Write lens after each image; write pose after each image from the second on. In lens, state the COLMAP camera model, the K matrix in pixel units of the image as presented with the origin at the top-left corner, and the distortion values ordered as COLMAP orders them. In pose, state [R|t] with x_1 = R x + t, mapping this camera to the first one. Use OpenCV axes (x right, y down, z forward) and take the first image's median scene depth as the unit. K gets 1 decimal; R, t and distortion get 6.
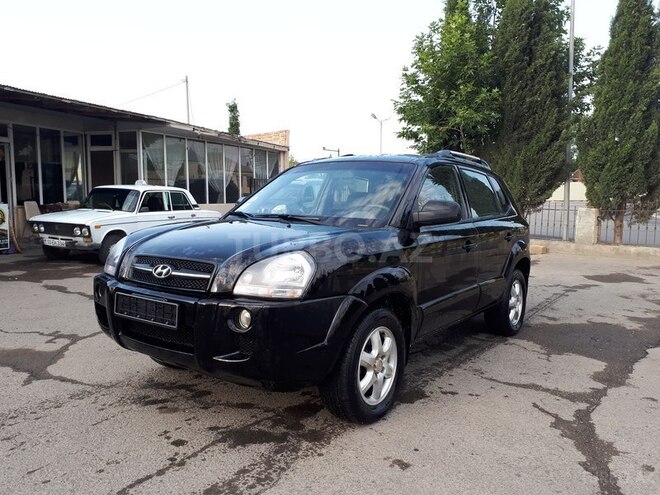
lens RADIAL K [[524.0, 0, 334.8], [0, 524.0, 248.0], [0, 0, 1]] dist [0.052784, -0.090644]
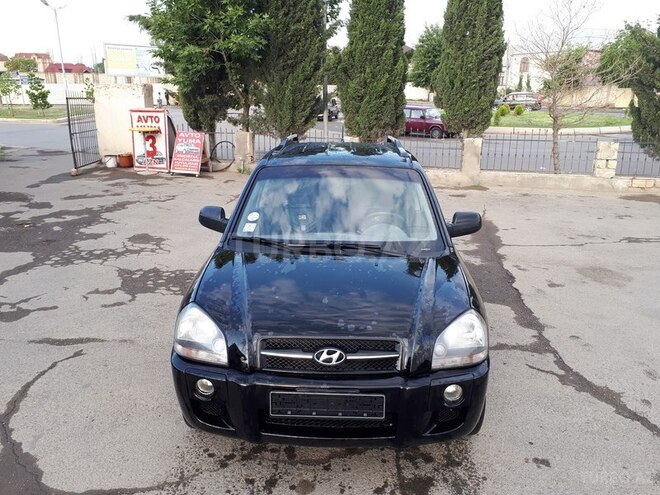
lens RADIAL K [[524.0, 0, 334.8], [0, 524.0, 248.0], [0, 0, 1]] dist [0.052784, -0.090644]
pose [[0.833247, -0.155999, 0.530438, -0.641208], [0.053502, 0.977618, 0.203469, -0.264470], [-0.550307, -0.141161, 0.822943, 0.250339]]
